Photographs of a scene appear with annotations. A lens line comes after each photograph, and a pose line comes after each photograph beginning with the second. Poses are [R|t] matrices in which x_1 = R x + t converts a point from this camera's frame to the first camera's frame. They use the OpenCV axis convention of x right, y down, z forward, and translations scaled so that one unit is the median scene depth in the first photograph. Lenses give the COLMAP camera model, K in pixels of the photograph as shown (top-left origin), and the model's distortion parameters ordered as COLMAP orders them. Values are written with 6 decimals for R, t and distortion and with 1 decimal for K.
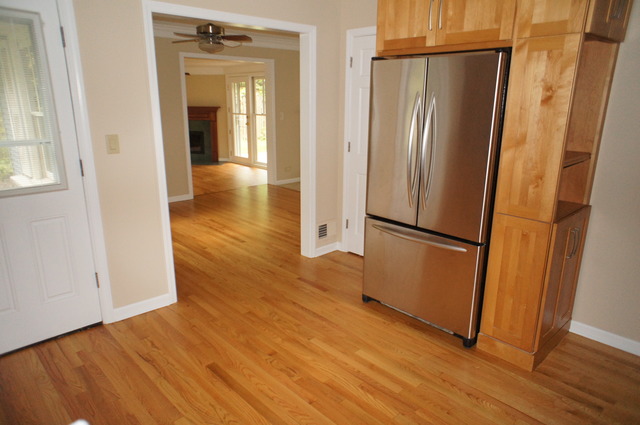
lens RADIAL K [[432.2, 0, 320.0], [0, 432.2, 212.5], [0, 0, 1]] dist [-0.093145, 0.113656]
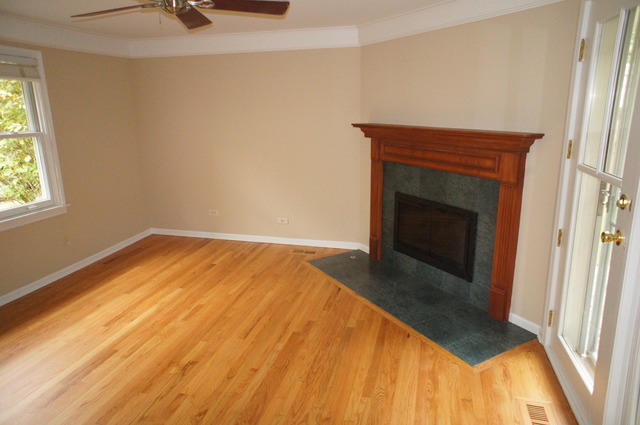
lens RADIAL K [[432.2, 0, 320.0], [0, 432.2, 212.5], [0, 0, 1]] dist [-0.093145, 0.113656]
pose [[0.521958, 0.180248, -0.833709, -0.082297], [-0.216702, 0.973370, 0.074773, -0.195228], [0.824985, 0.141638, 0.547118, 0.772557]]
